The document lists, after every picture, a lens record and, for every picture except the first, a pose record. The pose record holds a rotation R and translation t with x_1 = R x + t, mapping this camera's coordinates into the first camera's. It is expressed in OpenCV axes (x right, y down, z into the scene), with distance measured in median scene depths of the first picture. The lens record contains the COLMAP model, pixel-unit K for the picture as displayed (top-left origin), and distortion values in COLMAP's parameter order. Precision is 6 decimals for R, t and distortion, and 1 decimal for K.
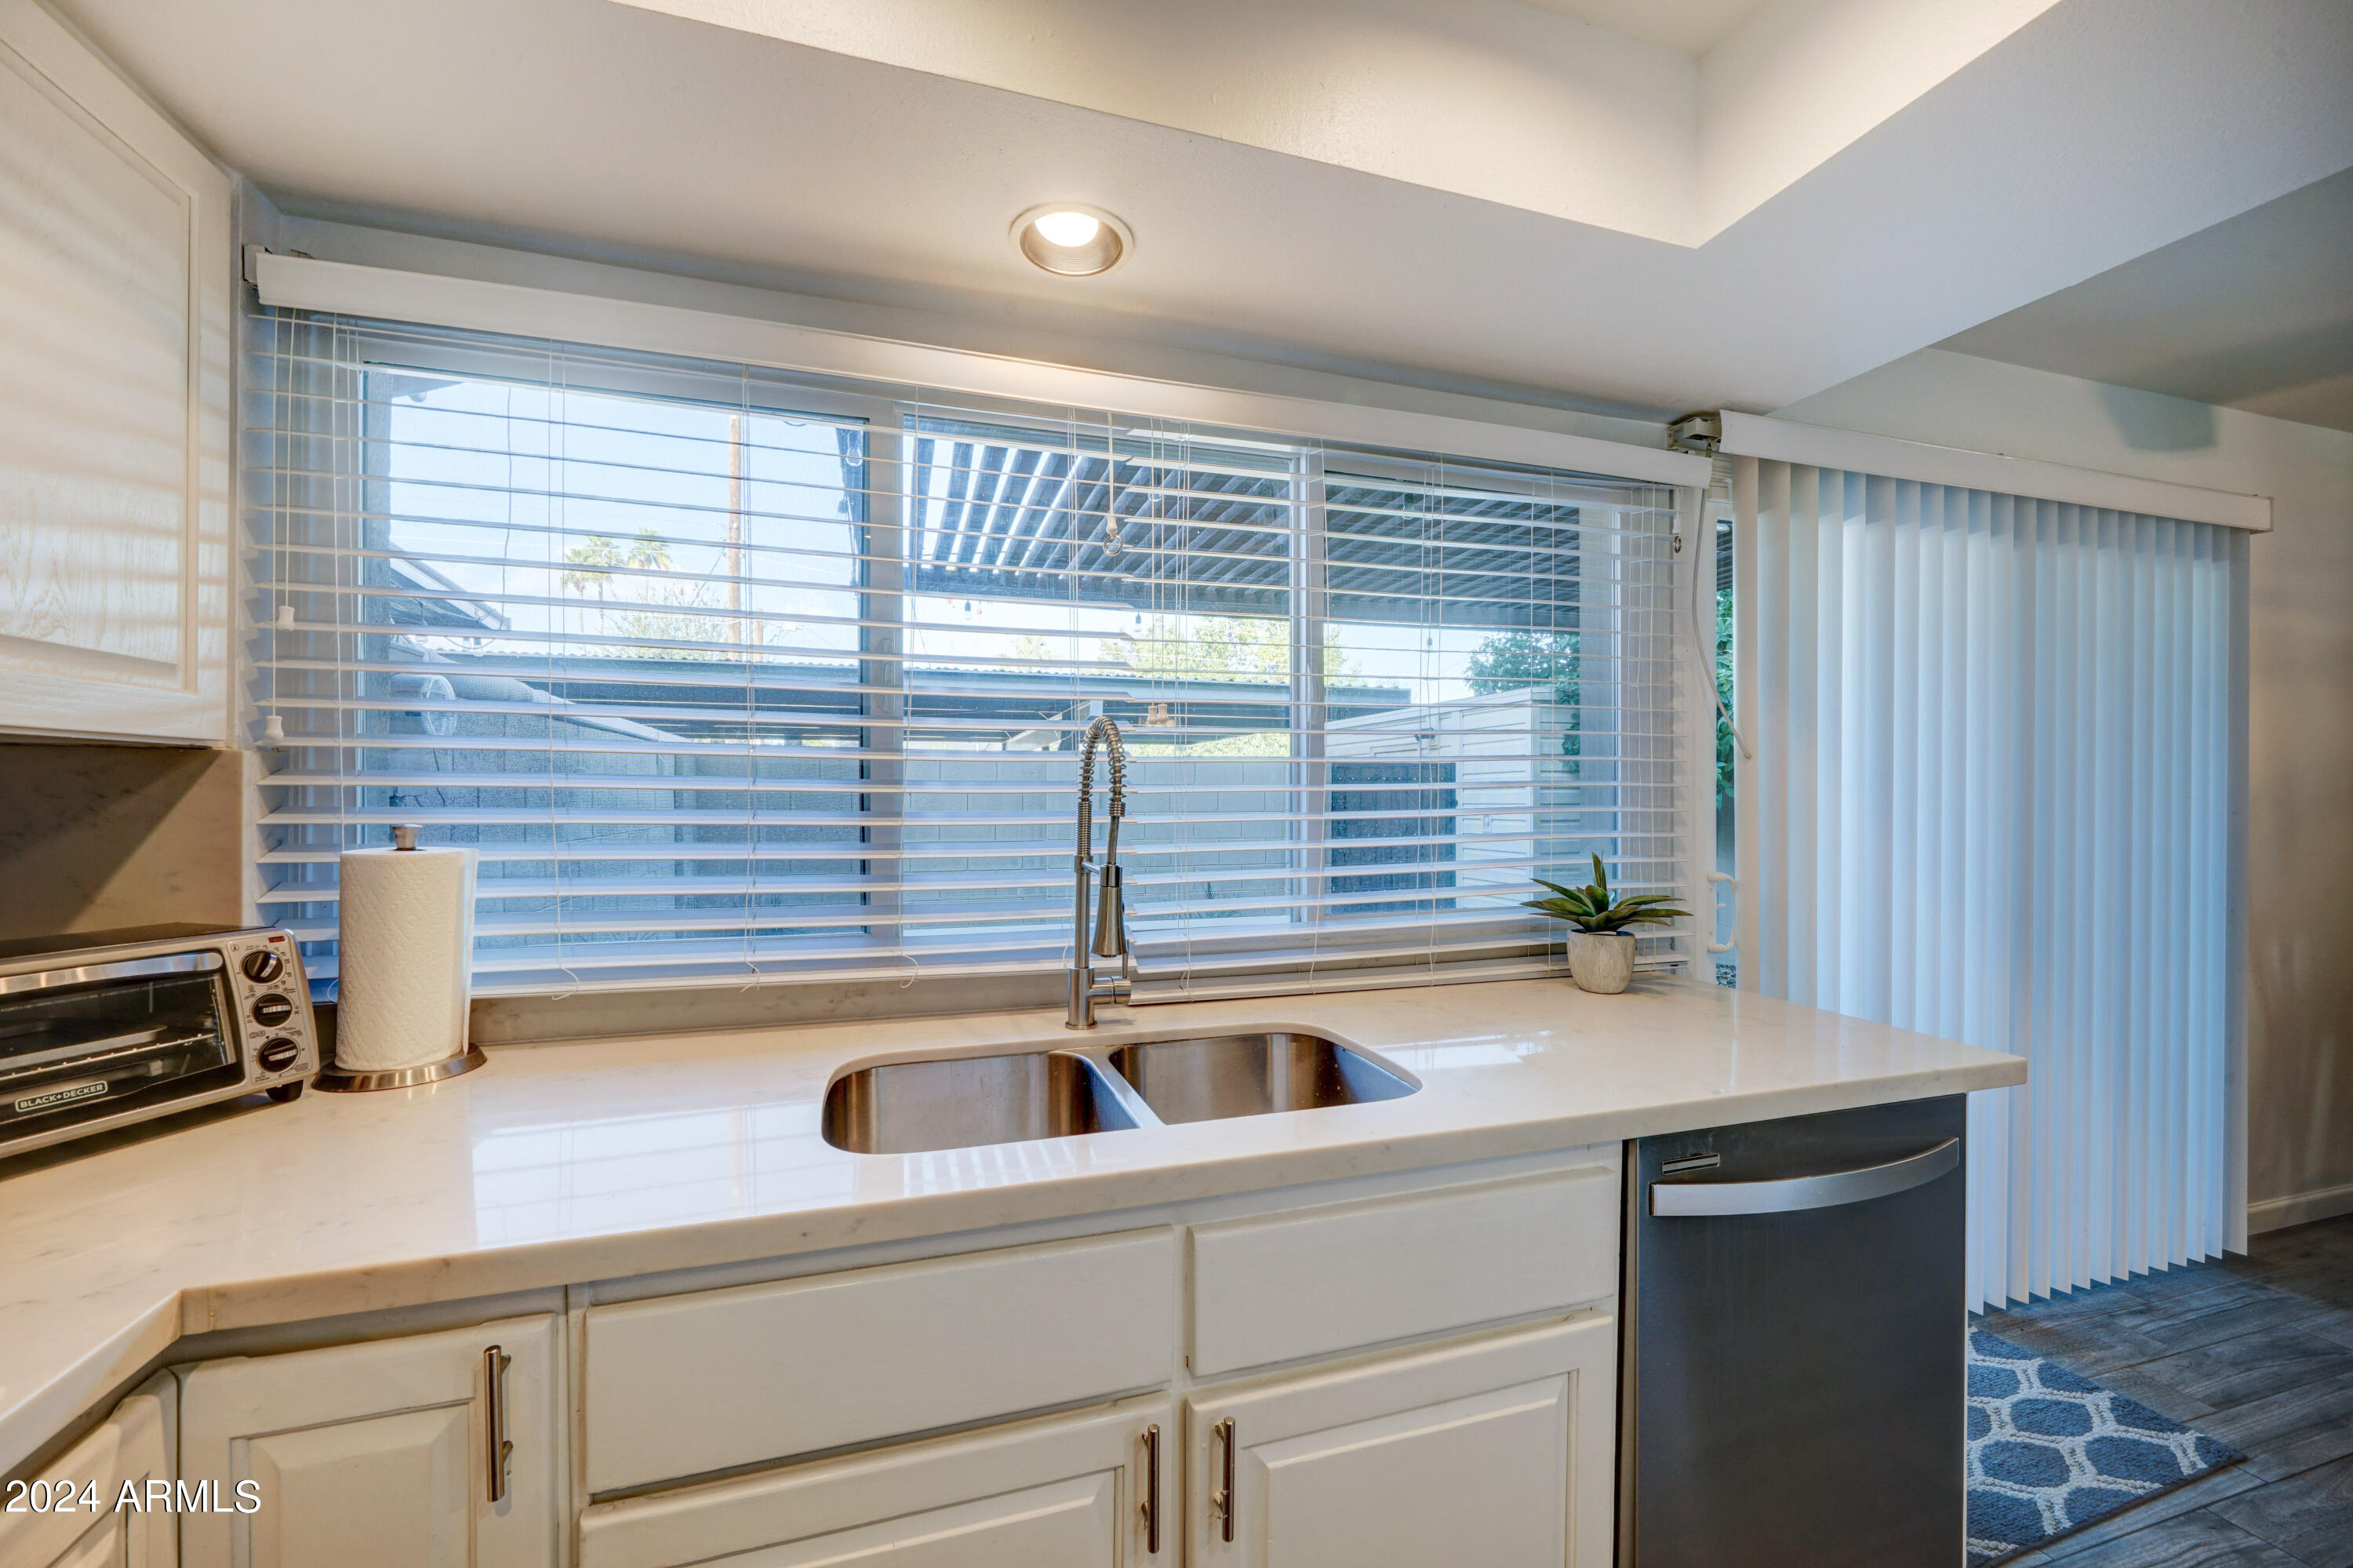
lens RADIAL K [[931.7, 0, 1185.6], [0, 931.7, 796.2], [0, 0, 1]] dist [-0.000256, 0.000015]
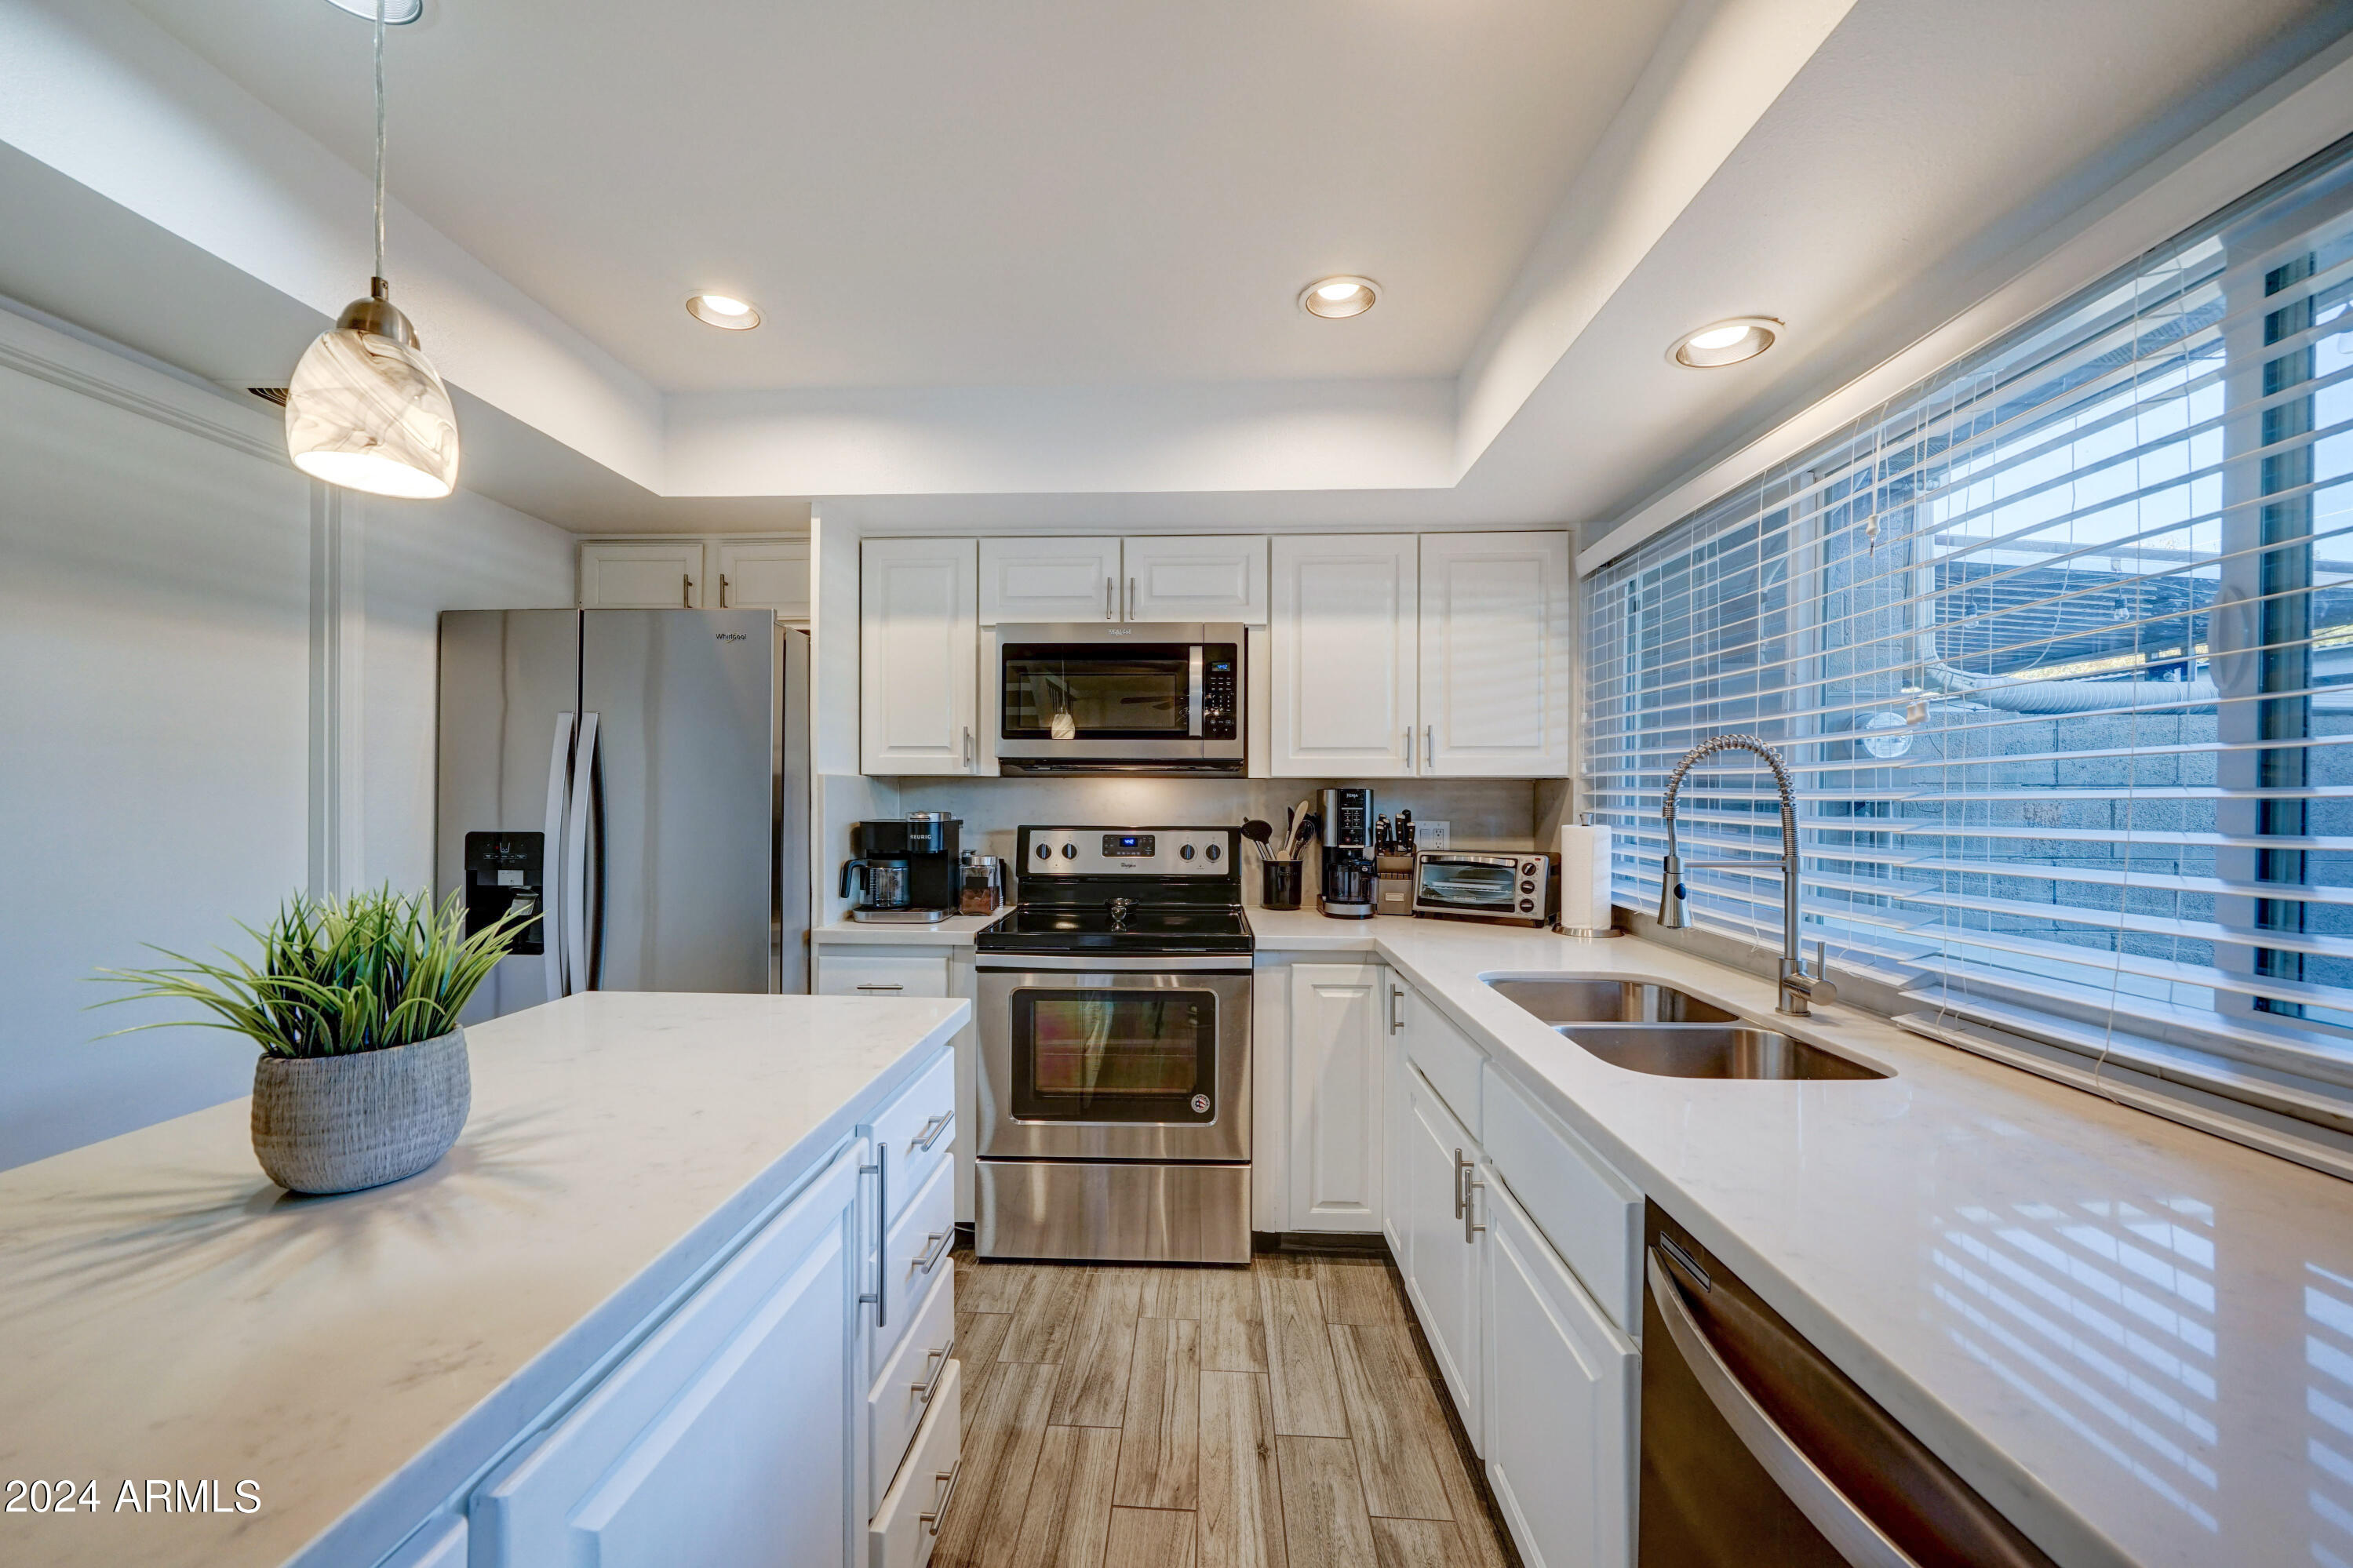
lens RADIAL K [[903.7, 0, 1176.5], [0, 903.7, 784.0], [0, 0, 1]] dist [0.021369, 0.000012]
pose [[-0.336800, -0.007492, -0.941546, 1.316705], [-0.001114, 0.999971, -0.007559, -0.019136], [0.941576, -0.001497, -0.336798, 0.790381]]
